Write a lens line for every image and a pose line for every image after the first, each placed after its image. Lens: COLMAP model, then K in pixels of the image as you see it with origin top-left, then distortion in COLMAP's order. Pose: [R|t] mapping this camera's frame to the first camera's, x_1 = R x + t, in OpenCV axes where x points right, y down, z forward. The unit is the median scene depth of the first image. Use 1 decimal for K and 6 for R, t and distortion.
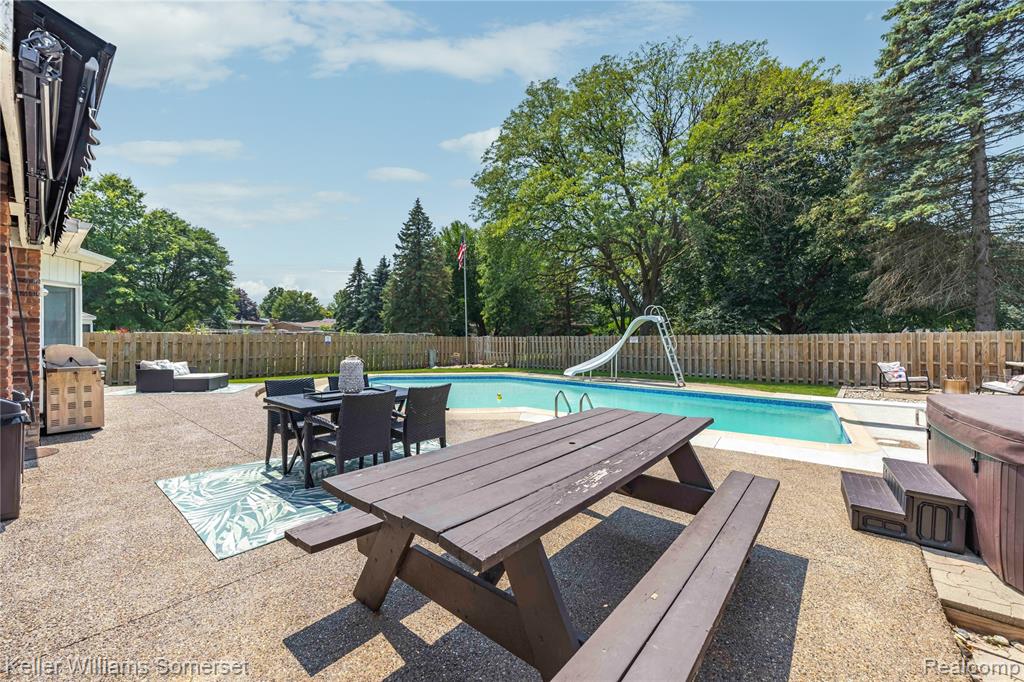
lens RADIAL K [[394.1, 0, 513.1], [0, 394.1, 338.9], [0, 0, 1]] dist [-0.004001, -0.000870]
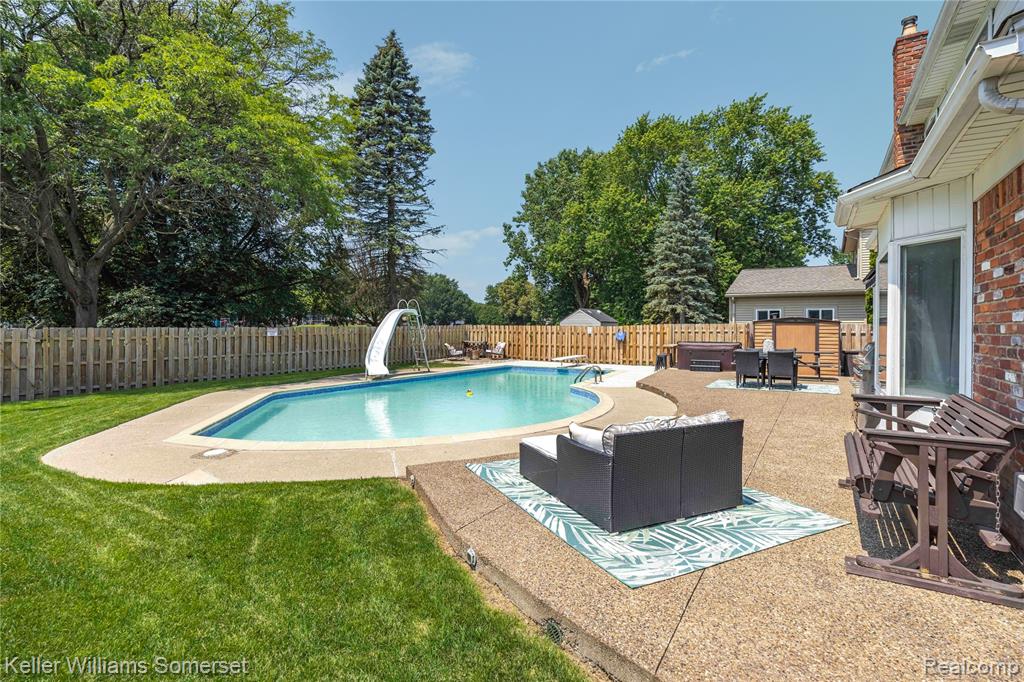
lens RADIAL K [[478.2, 0, 511.8], [0, 478.2, 332.3], [0, 0, 1]] dist [-0.001560, -0.000280]
pose [[-0.129591, -0.011777, 0.991498, -0.592487], [0.002881, 0.999921, 0.012254, -0.006436], [-0.991563, 0.004444, -0.129547, 0.551000]]
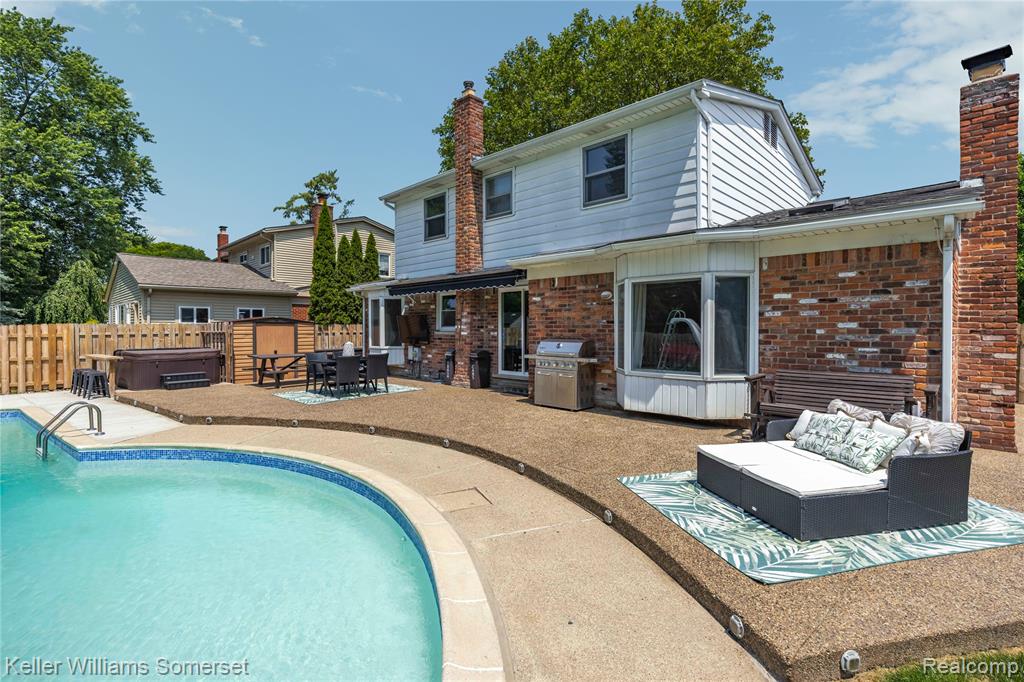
lens RADIAL K [[478.2, 0, 506.0], [0, 478.2, 337.7], [0, 0, 1]] dist [-0.001560, -0.000280]
pose [[-0.997134, -0.001413, 0.075642, -0.287727], [0.000833, 0.999560, 0.029656, -0.010128], [-0.075650, 0.029634, -0.996694, 0.681884]]
